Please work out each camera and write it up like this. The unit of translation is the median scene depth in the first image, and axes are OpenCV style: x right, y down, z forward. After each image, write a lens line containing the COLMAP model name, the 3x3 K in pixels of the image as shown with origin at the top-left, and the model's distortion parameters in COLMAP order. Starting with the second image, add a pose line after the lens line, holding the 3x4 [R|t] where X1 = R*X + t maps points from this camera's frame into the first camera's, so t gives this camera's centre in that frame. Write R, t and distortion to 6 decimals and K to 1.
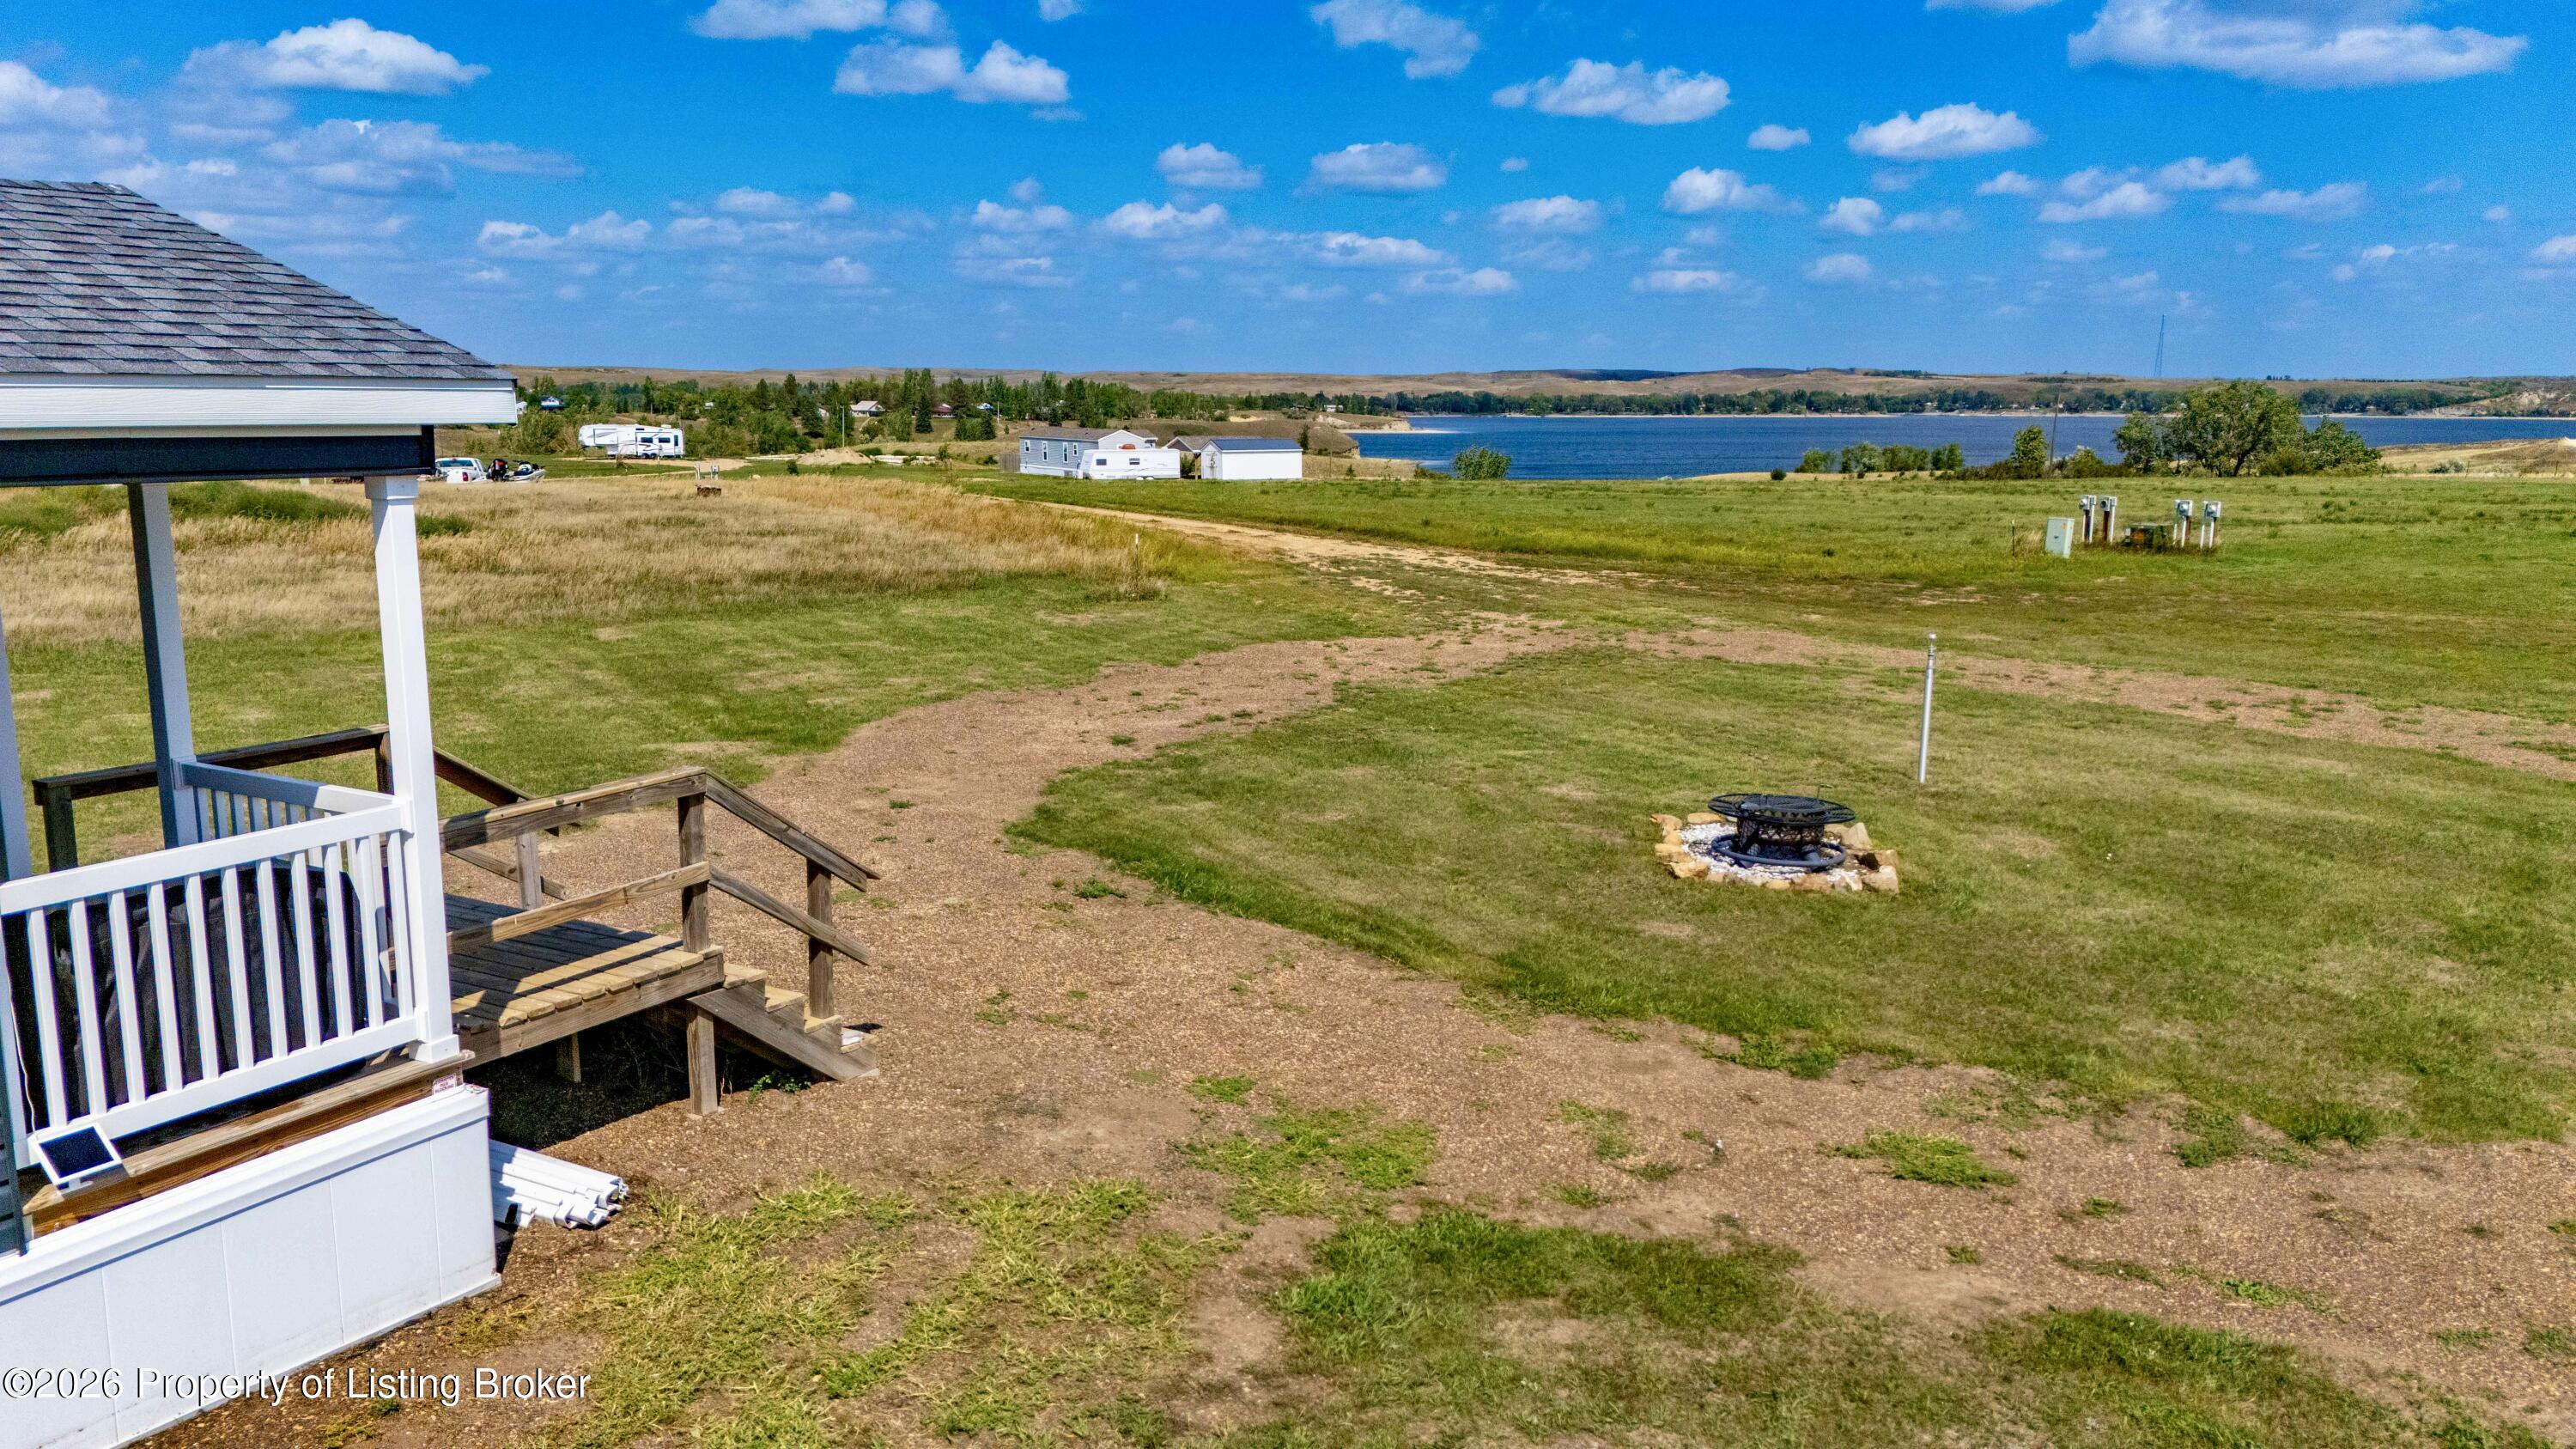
lens RADIAL K [[1889.6, 0, 1286.4], [0, 1889.6, 734.3], [0, 0, 1]] dist [0.087655, -0.094321]
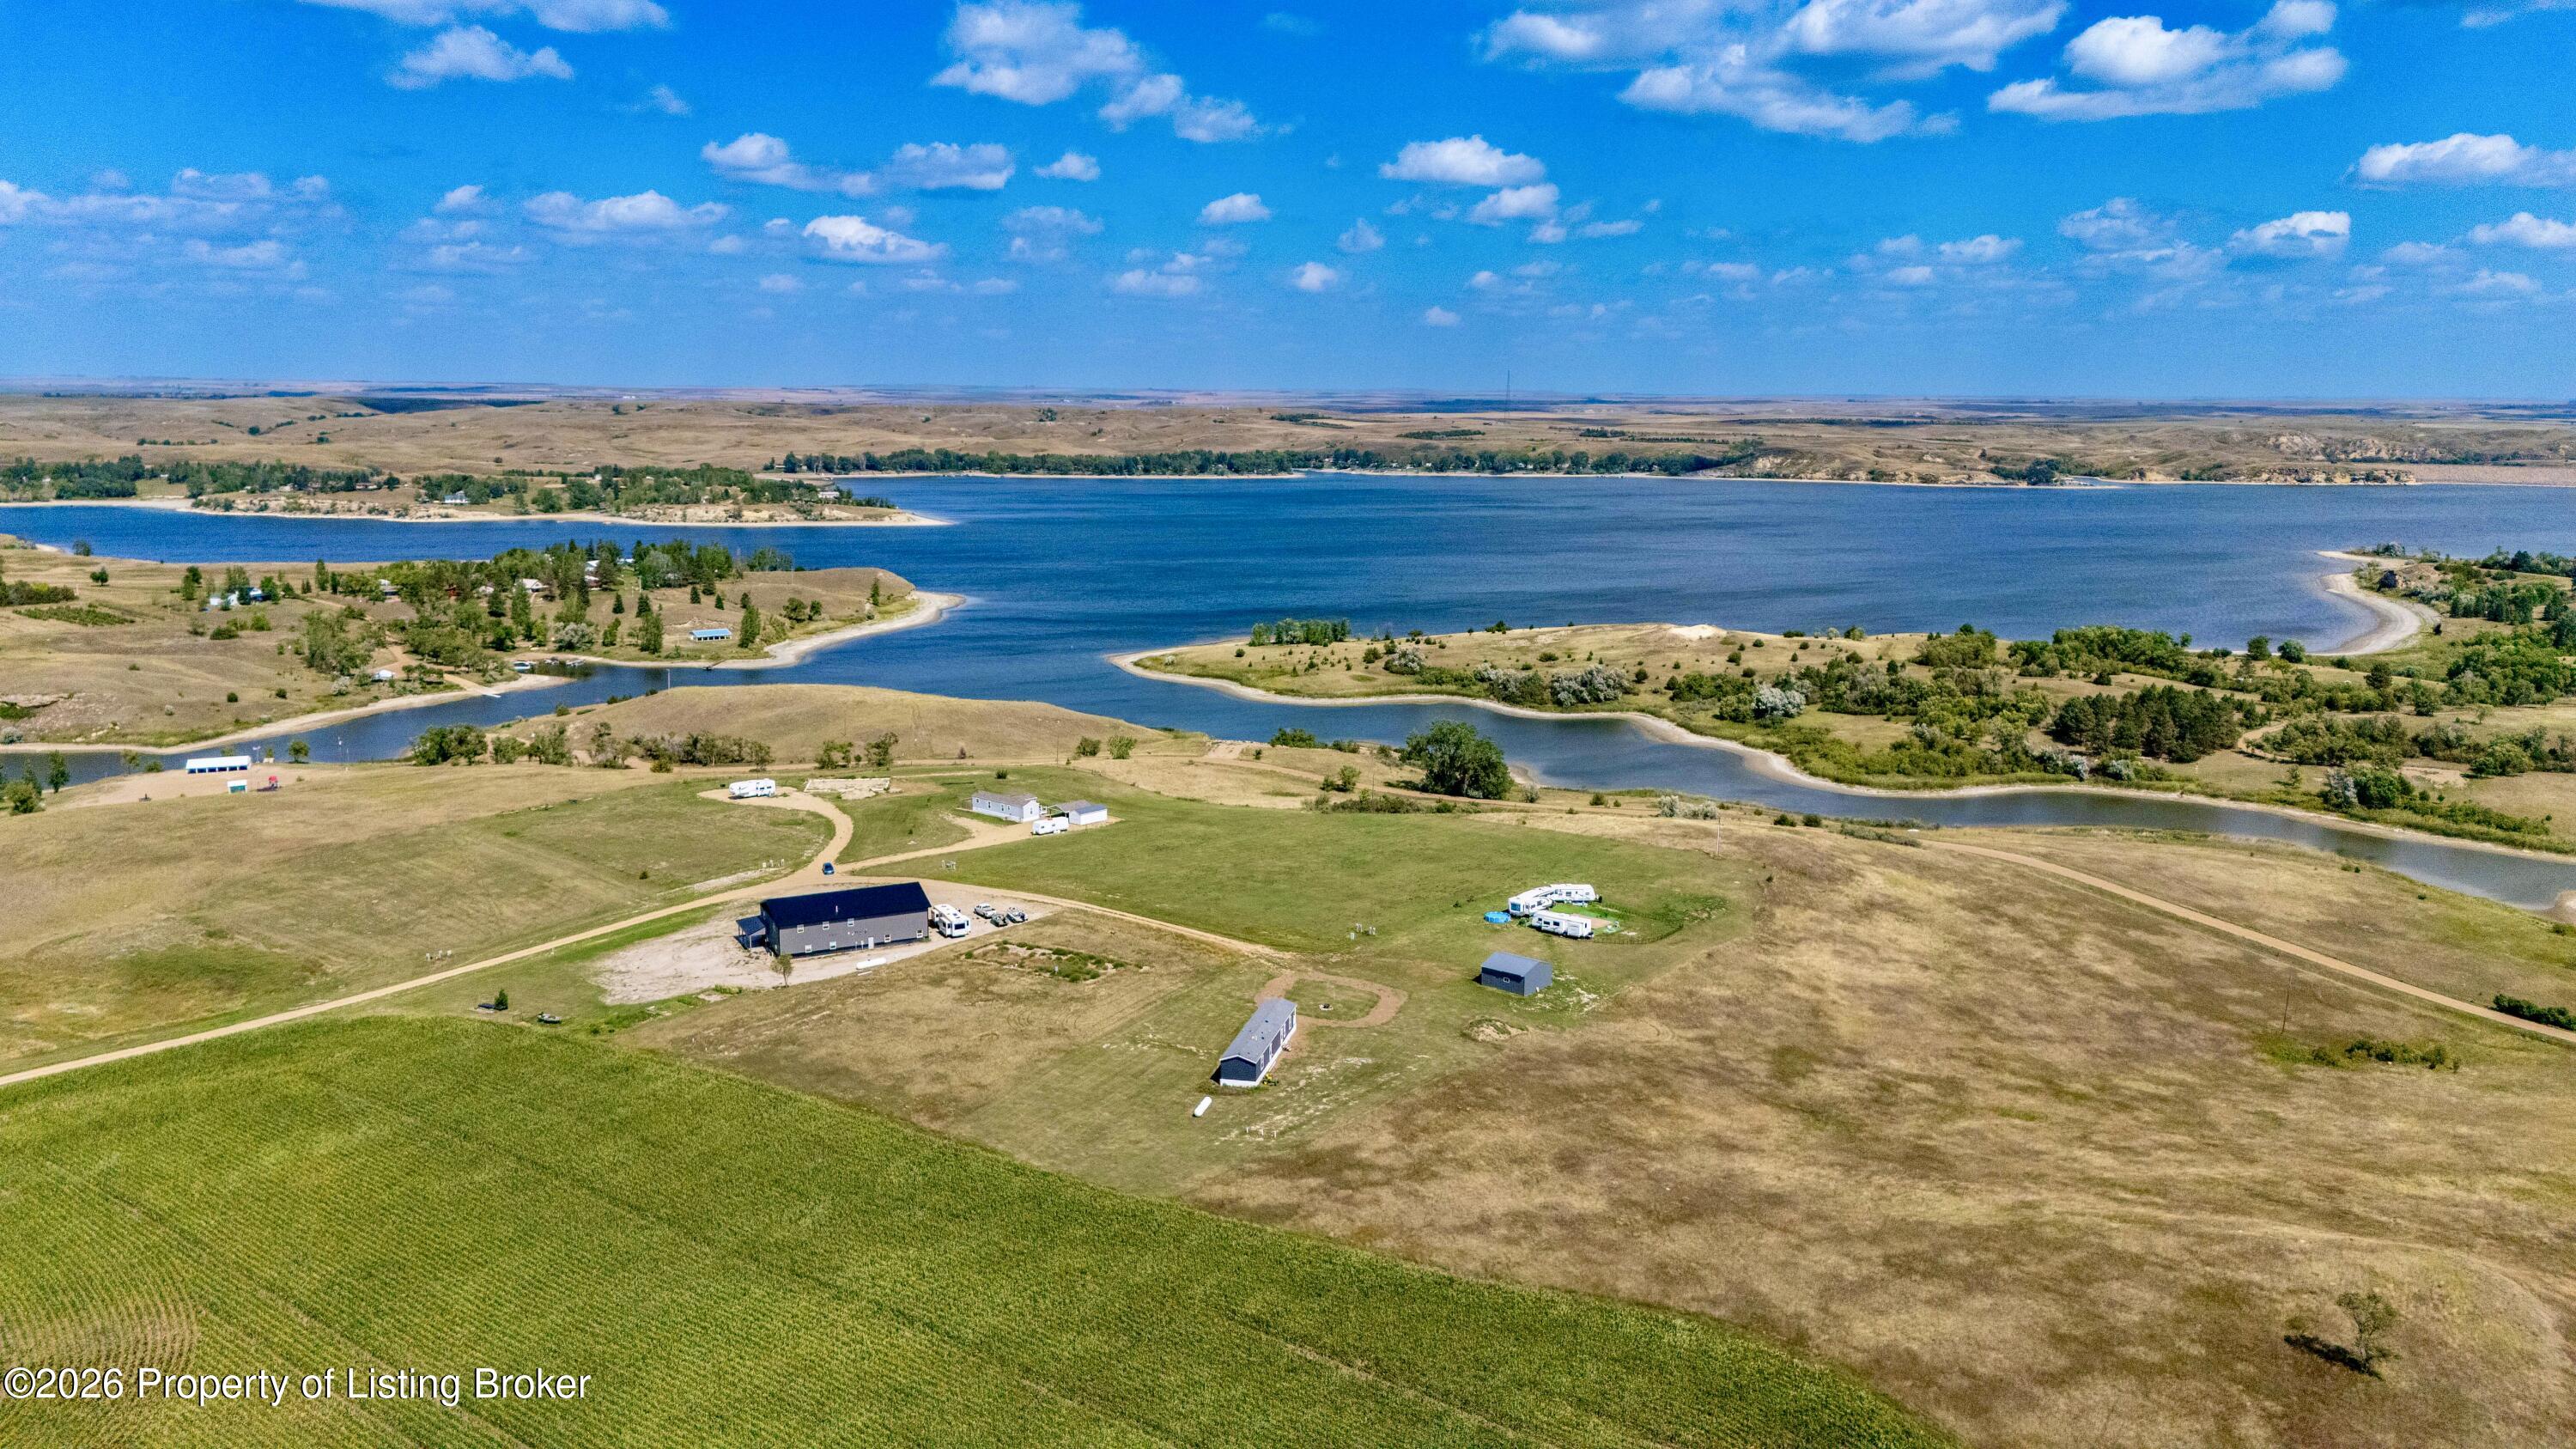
lens RADIAL K [[1889.6, 0, 1299.1], [0, 1889.6, 729.1], [0, 0, 1]] dist [0.087655, -0.094321]
pose [[0.953517, -0.049597, 0.297230, -1.051395], [0.049546, 0.998742, 0.007712, -0.554420], [-0.297238, 0.007373, 0.954775, -3.254388]]
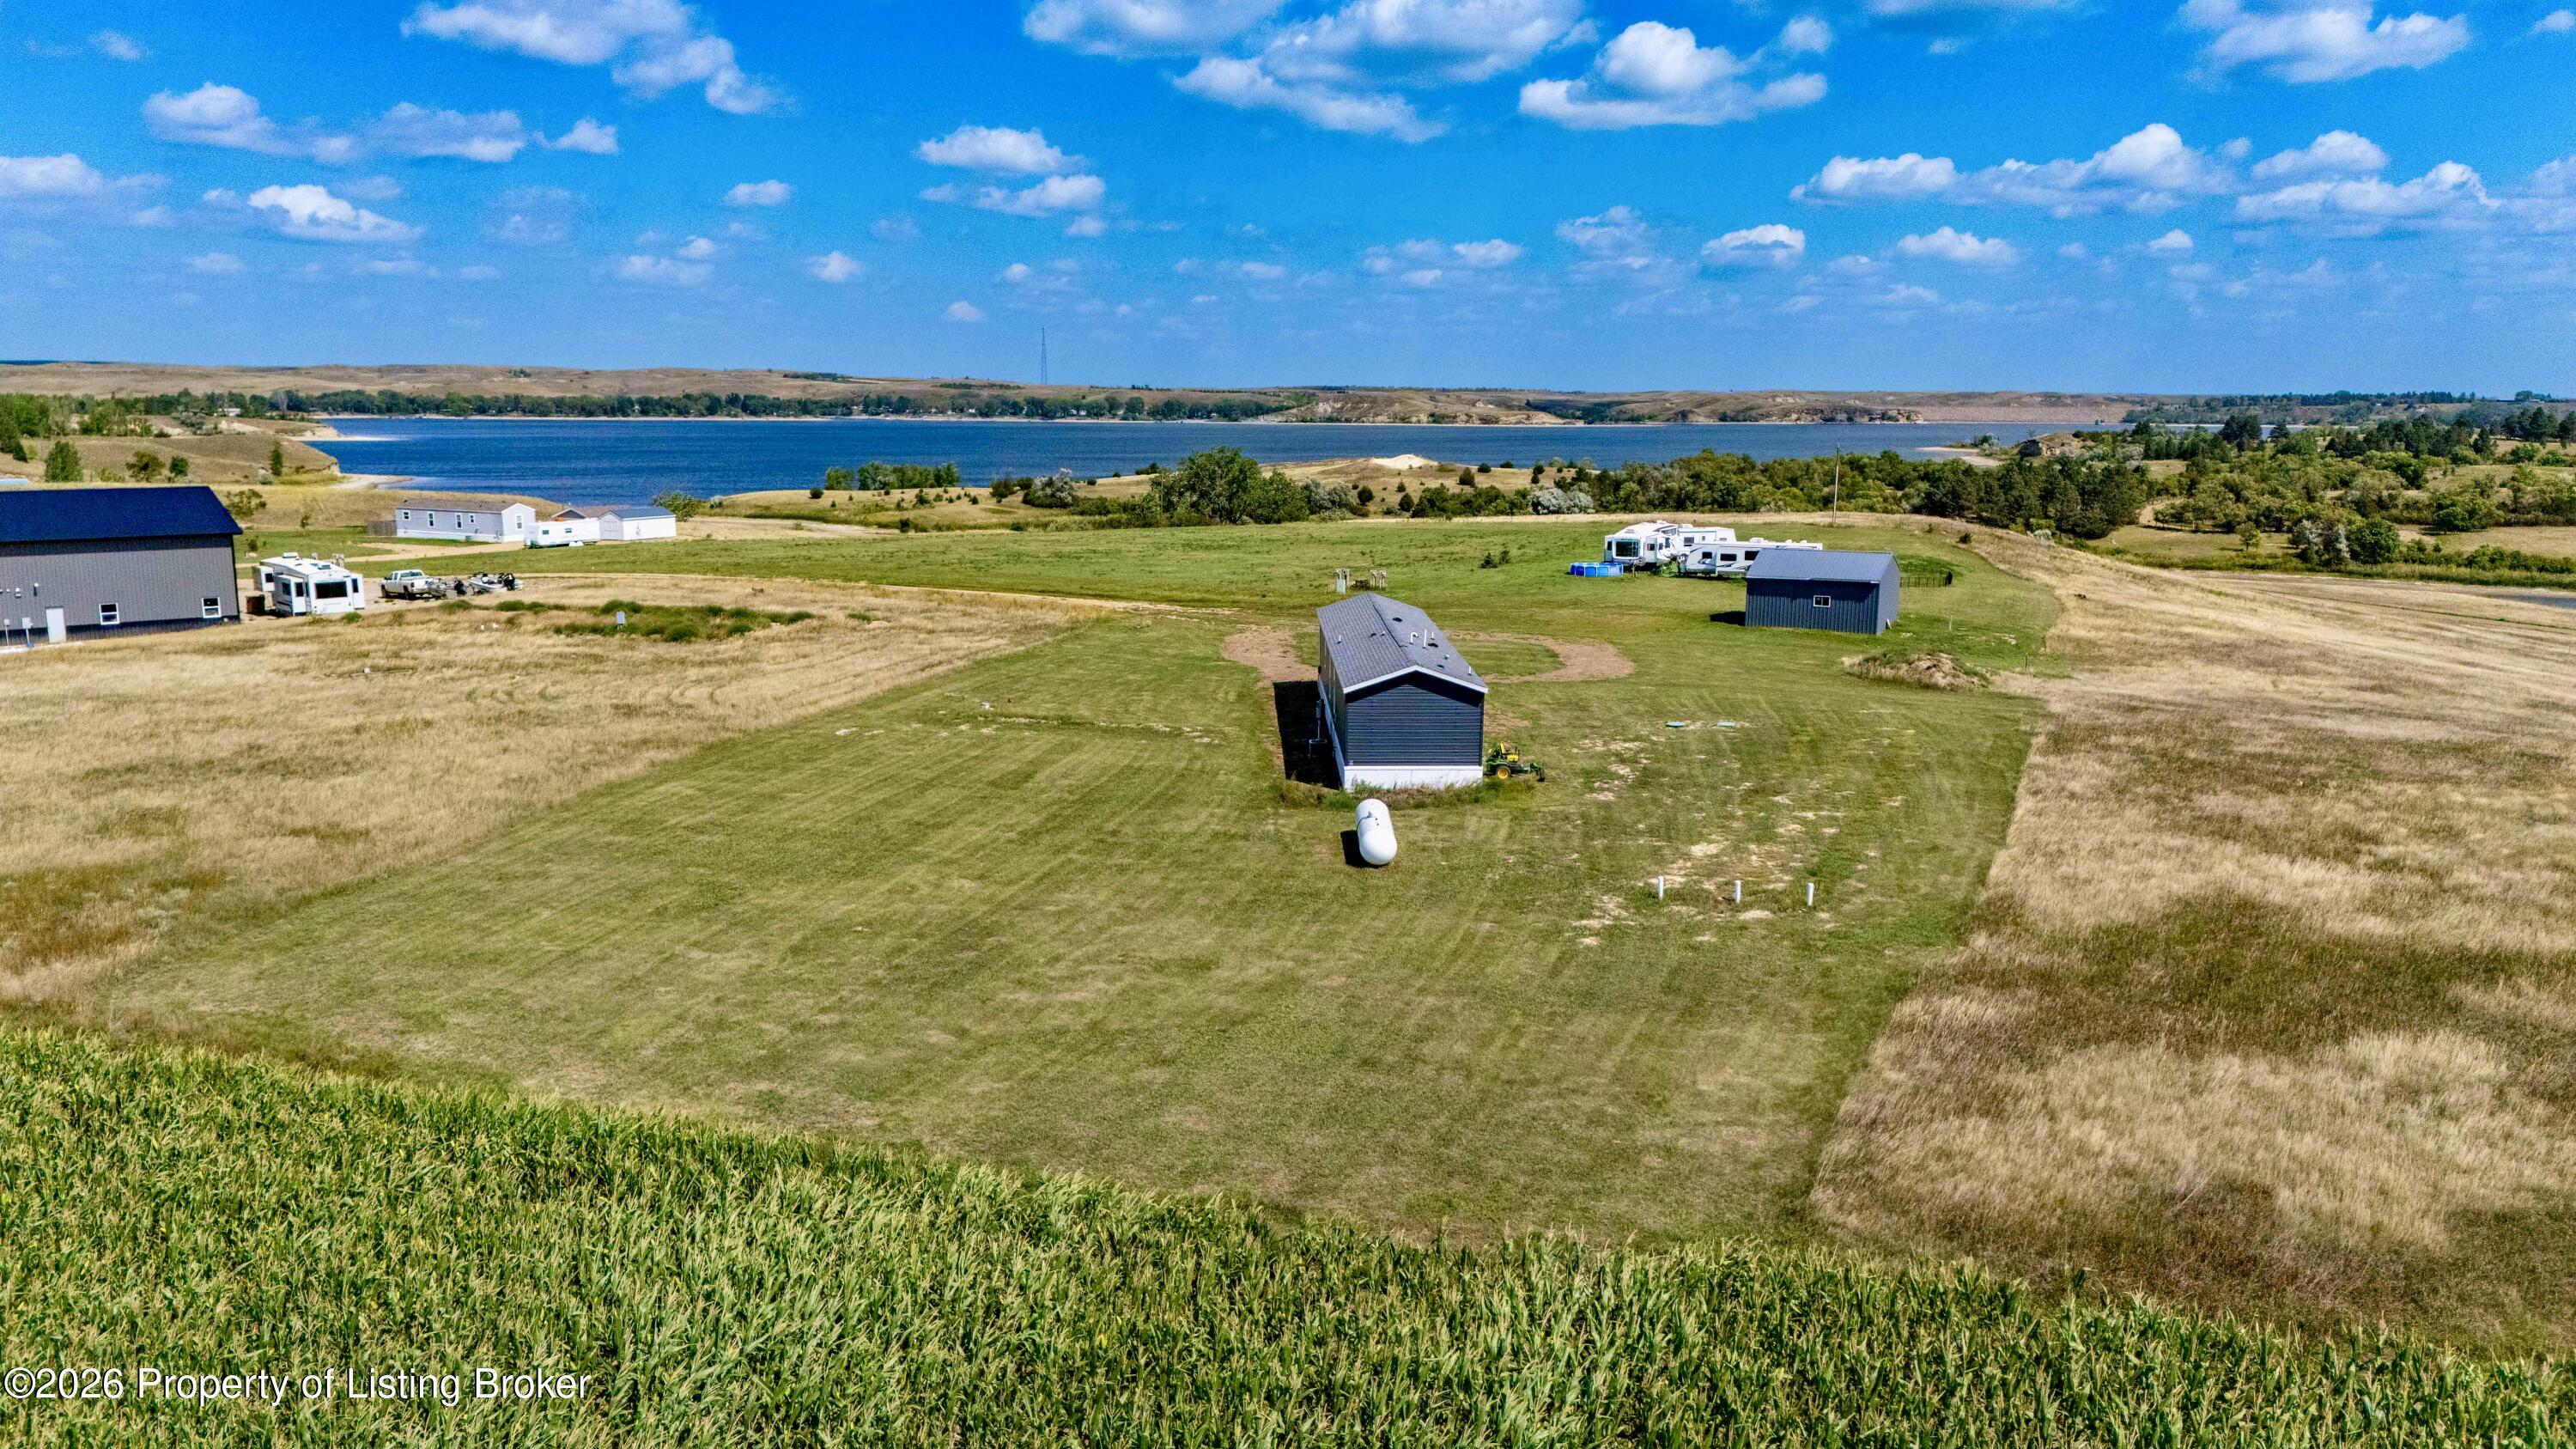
lens RADIAL K [[1889.6, 0, 1296.9], [0, 1889.6, 742.9], [0, 0, 1]] dist [0.087655, -0.094321]
pose [[0.849114, -0.094375, 0.519711, -0.707538], [0.090864, 0.995340, 0.032291, 0.018983], [-0.520336, 0.019805, 0.853732, -0.843040]]
